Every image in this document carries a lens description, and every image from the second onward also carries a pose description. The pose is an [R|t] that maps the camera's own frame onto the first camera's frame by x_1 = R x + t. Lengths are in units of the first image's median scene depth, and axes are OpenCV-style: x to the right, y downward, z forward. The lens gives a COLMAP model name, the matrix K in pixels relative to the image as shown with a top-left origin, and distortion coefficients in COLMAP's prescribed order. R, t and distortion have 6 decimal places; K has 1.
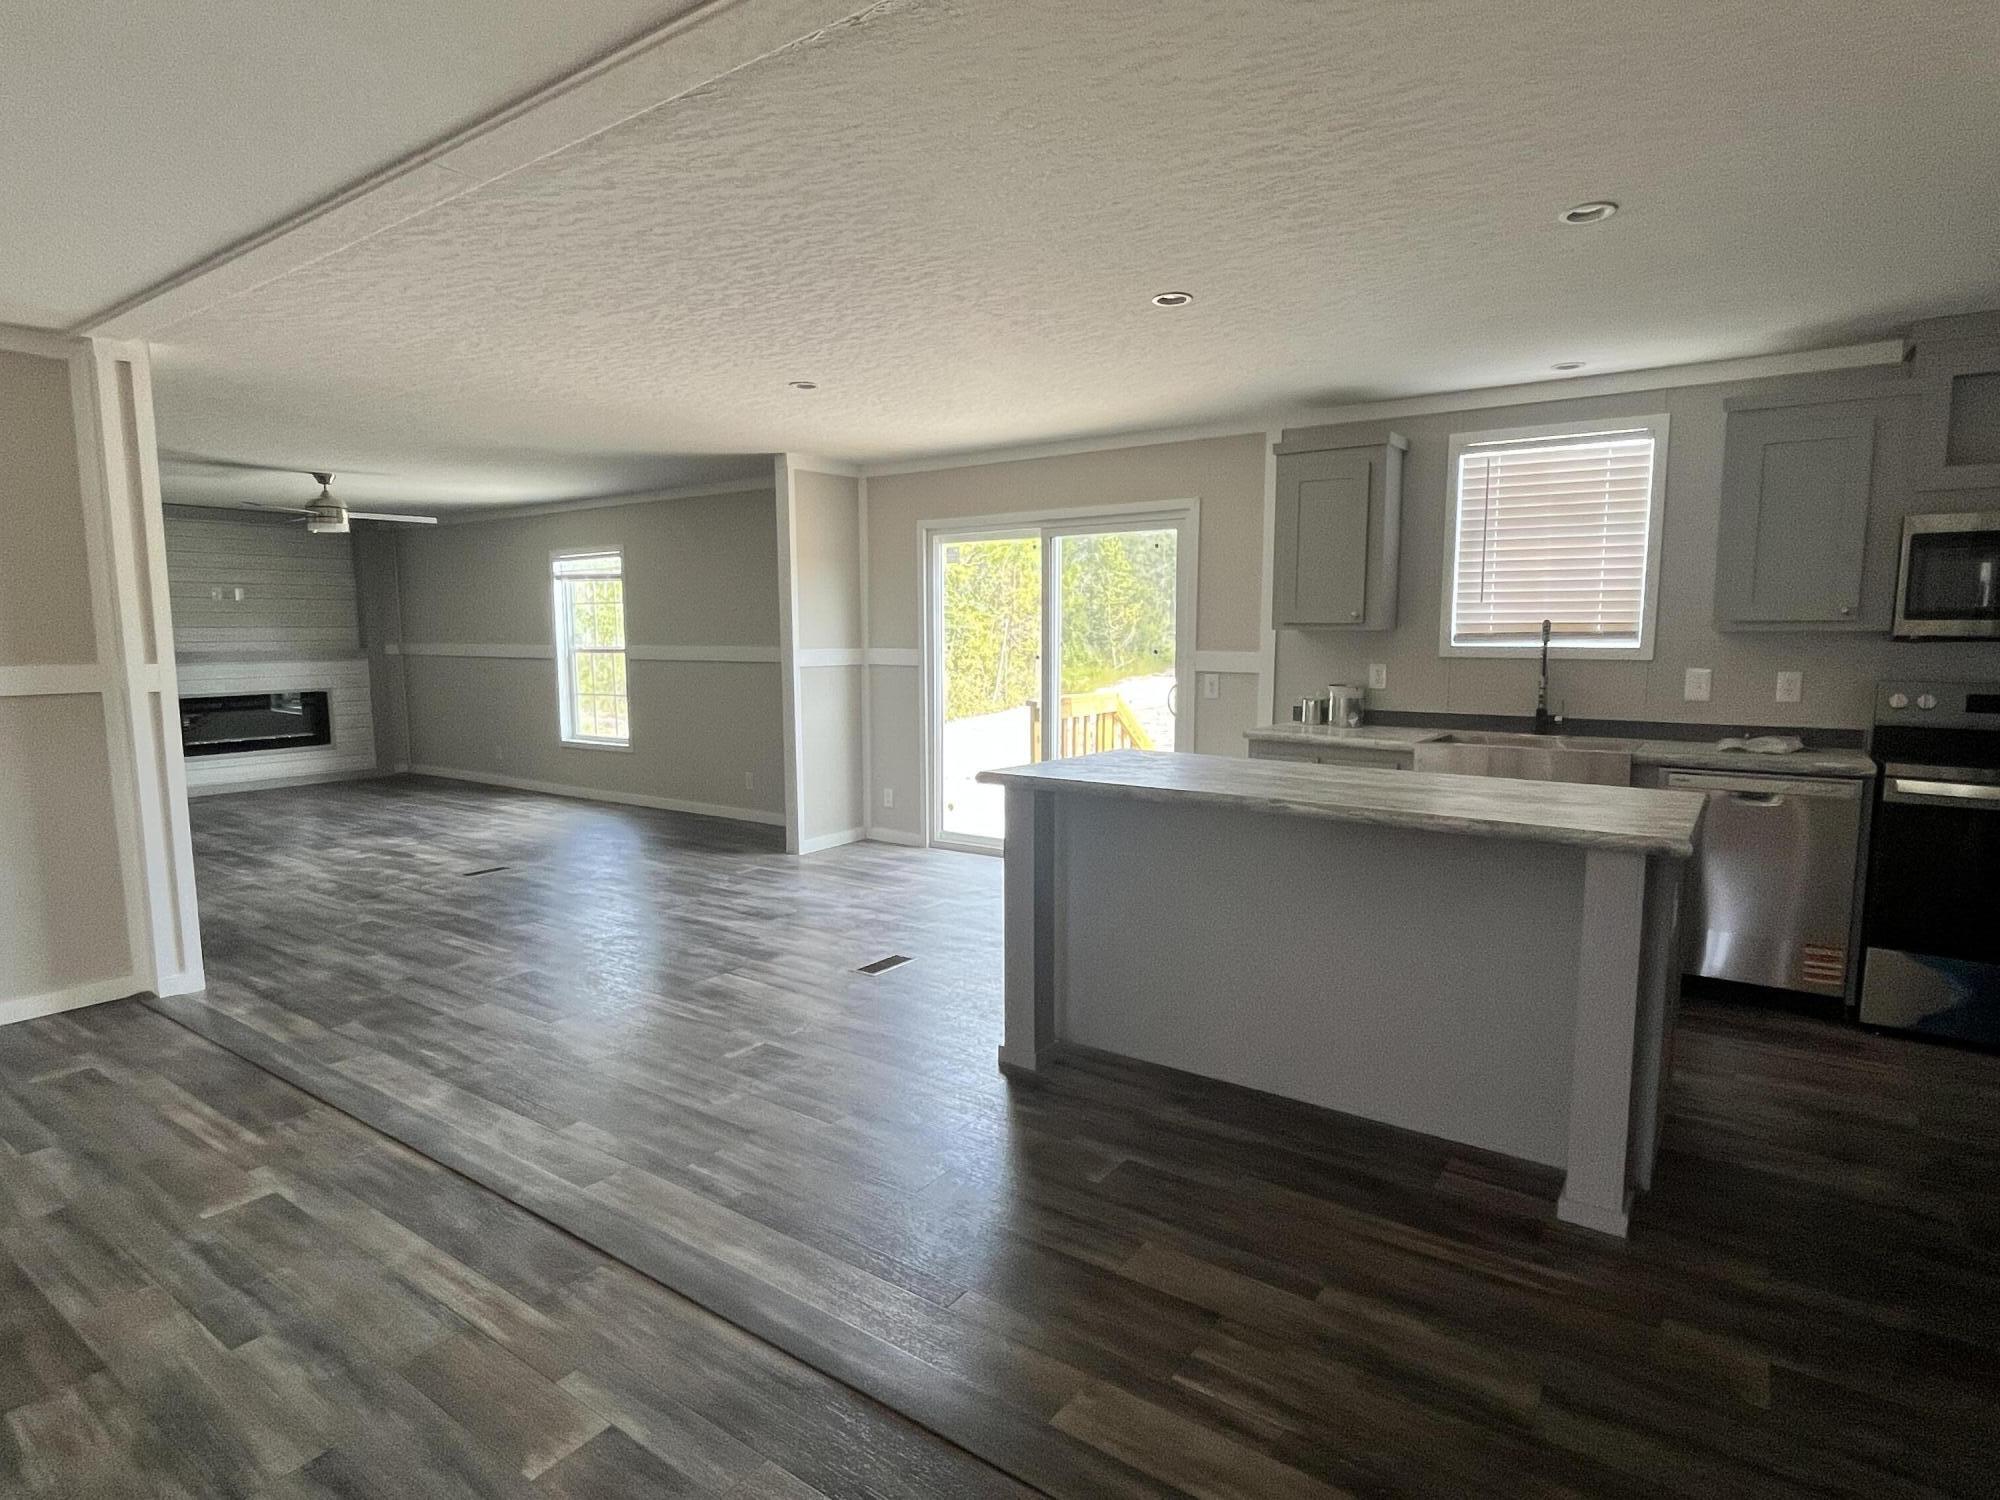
lens RADIAL K [[1076.9, 0, 1000.0], [0, 1076.9, 750.0], [0, 0, 1]] dist [0.000879, -0.000743]
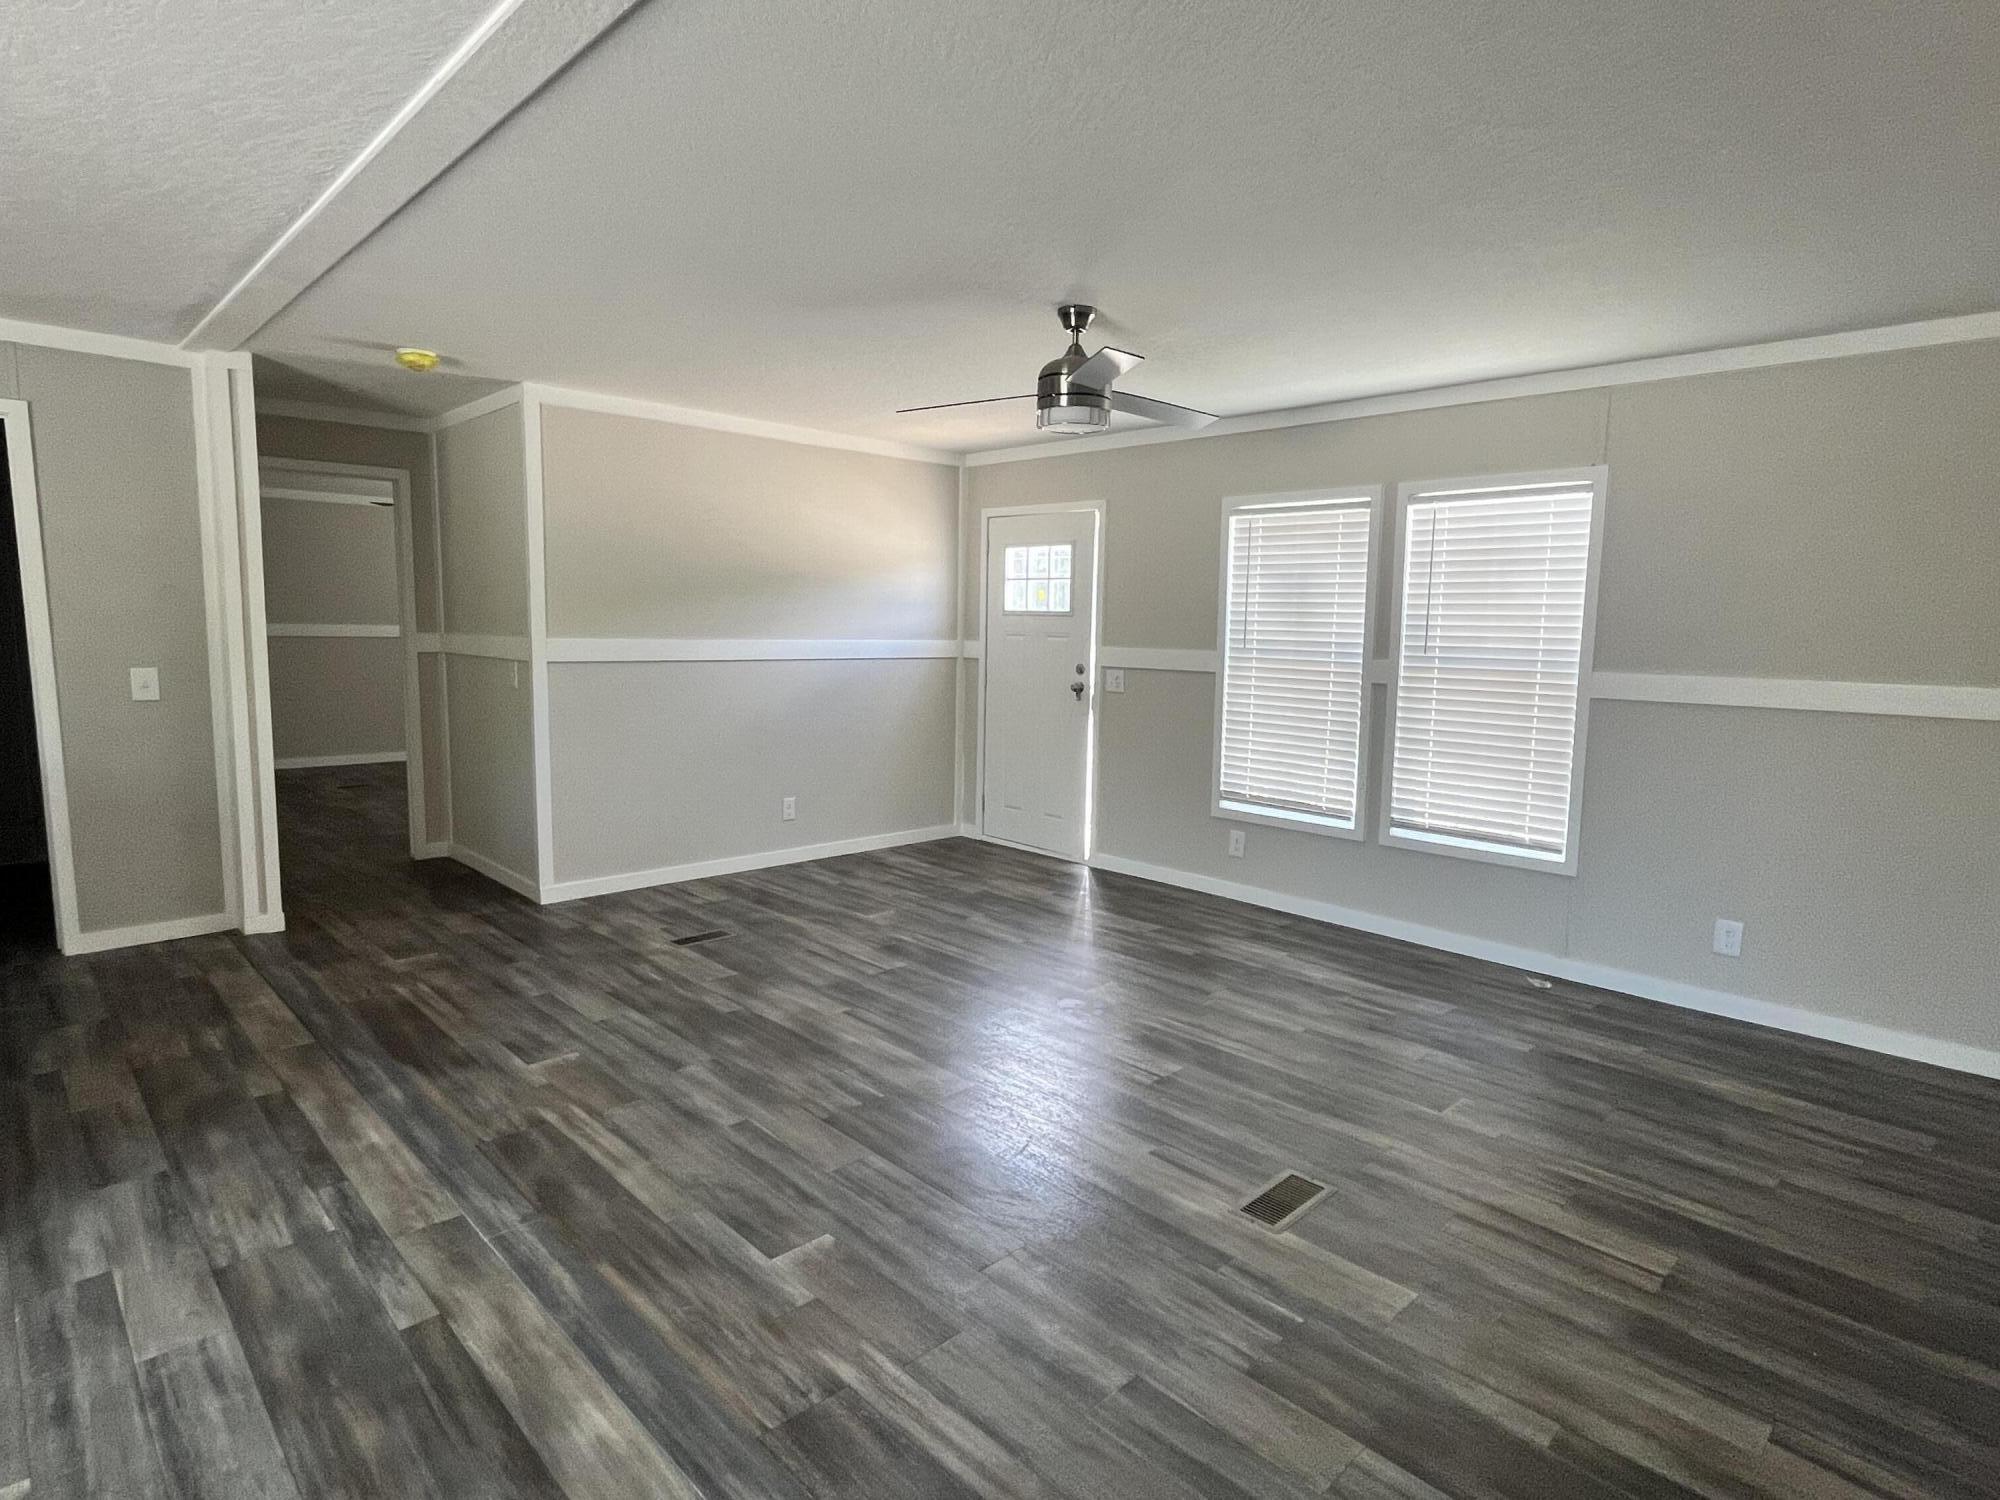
lens RADIAL K [[1076.9, 0, 1000.0], [0, 1076.9, 750.0], [0, 0, 1]] dist [0.000879, -0.000743]
pose [[-0.983965, -0.038546, 0.174149, -0.676851], [0.002122, 0.973770, 0.227524, -0.135147], [-0.178352, 0.224245, -0.958073, 1.169187]]
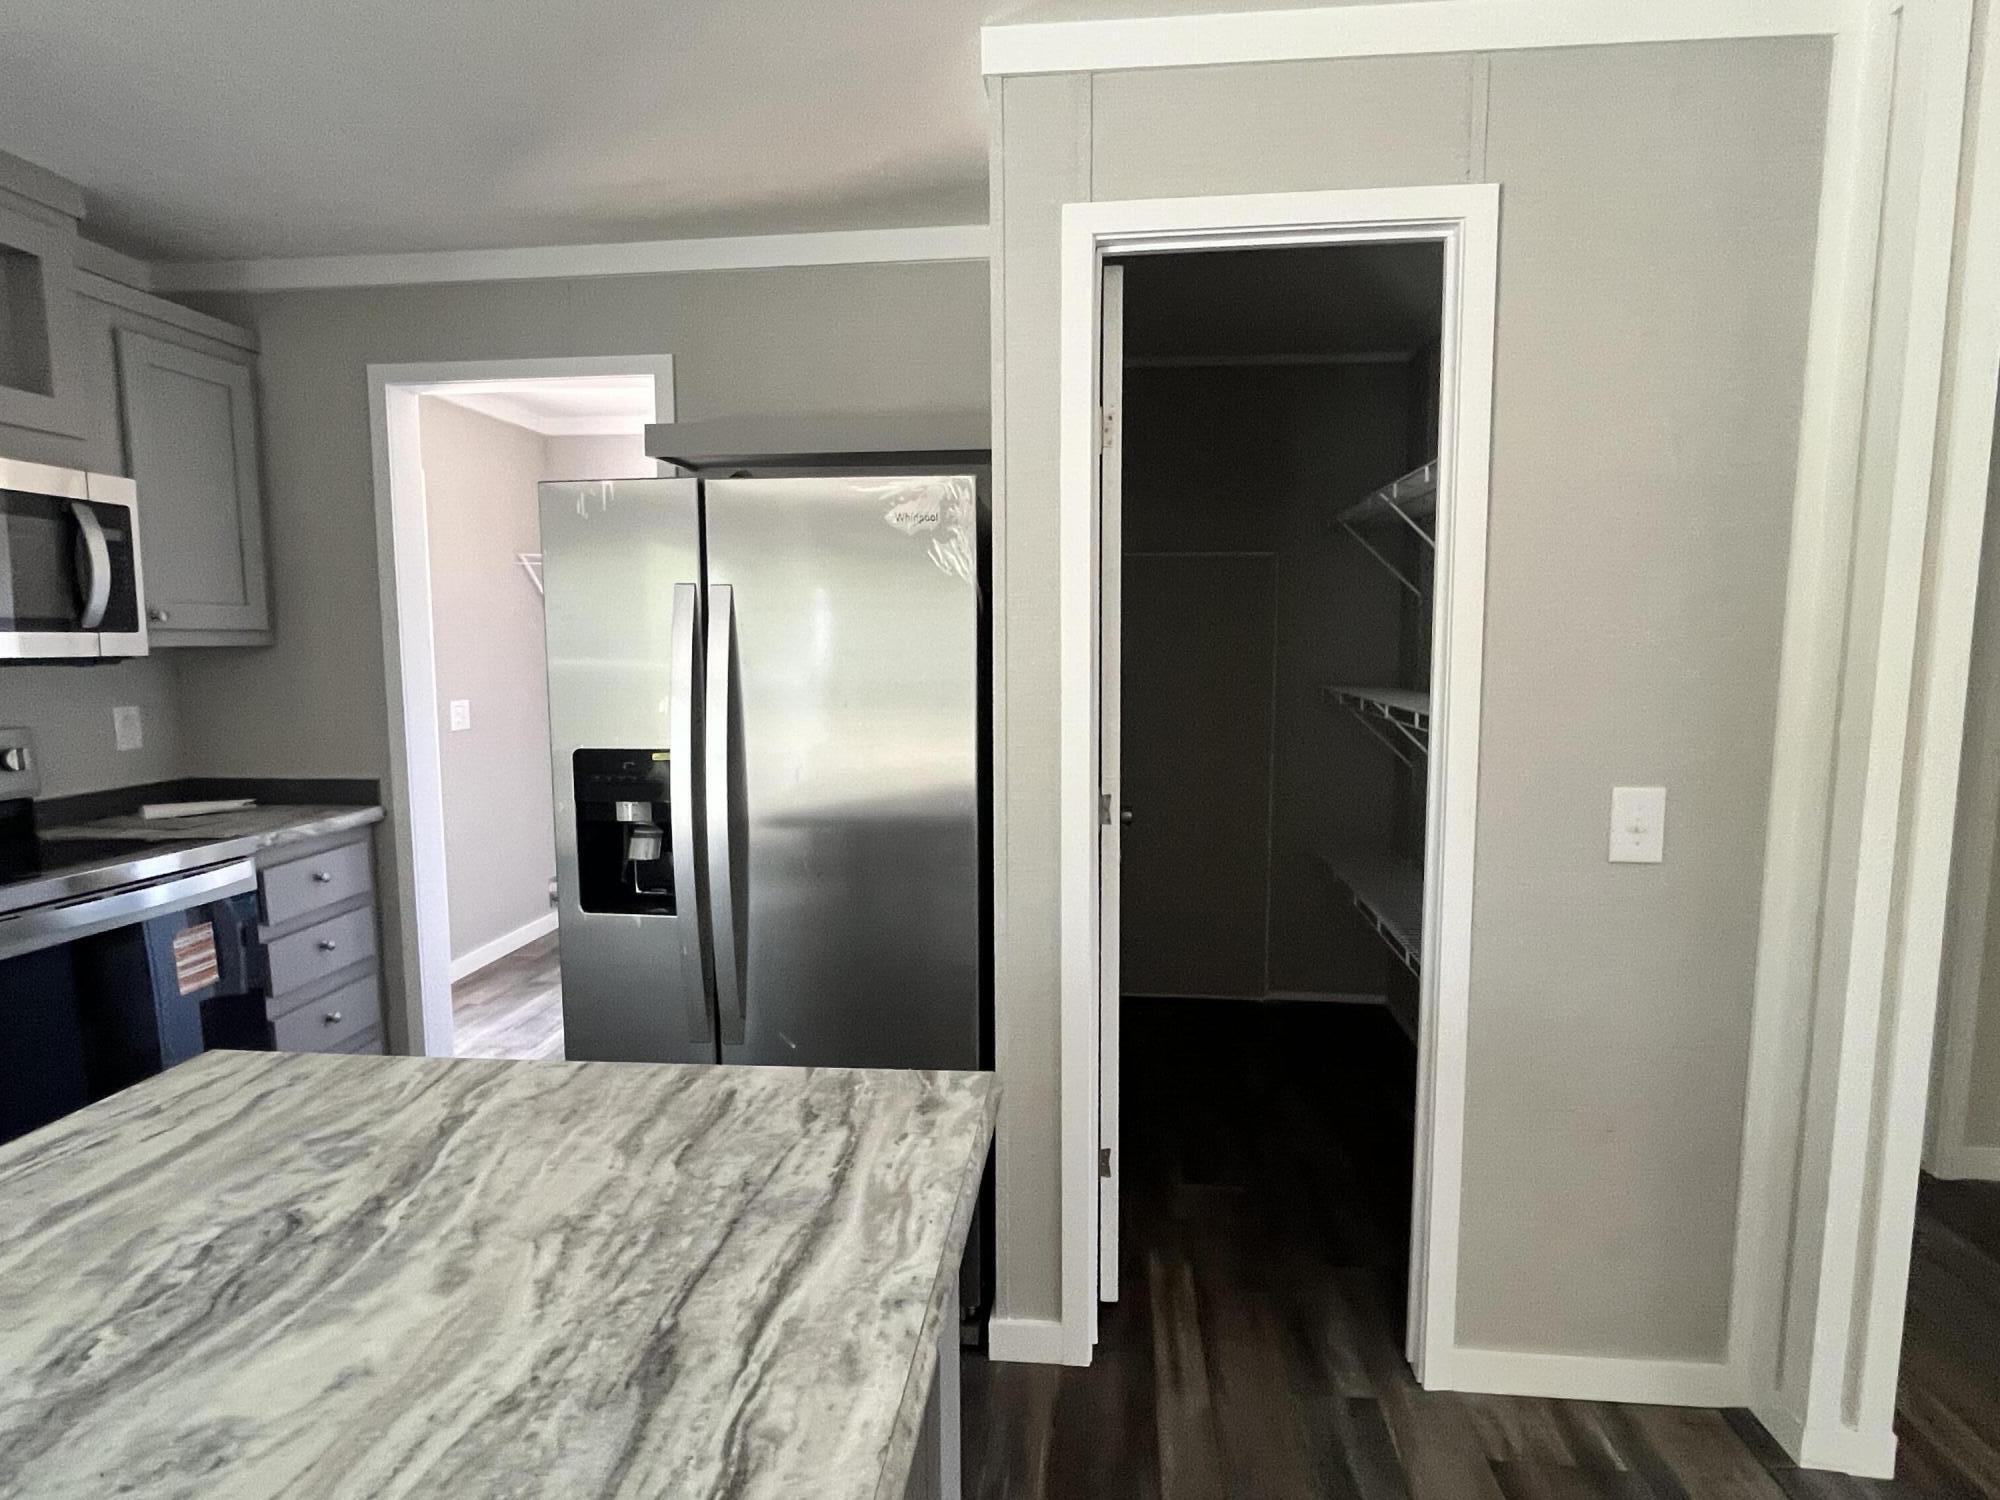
lens RADIAL K [[1055.1, 0, 1001.7], [0, 1055.1, 739.0], [0, 0, 1]] dist [0.000332, 0.000572]
pose [[-0.490535, -0.083361, 0.867425, 0.132795], [0.098832, 0.983669, 0.150422, -0.083615], [-0.865799, 0.159516, -0.474286, 0.699998]]
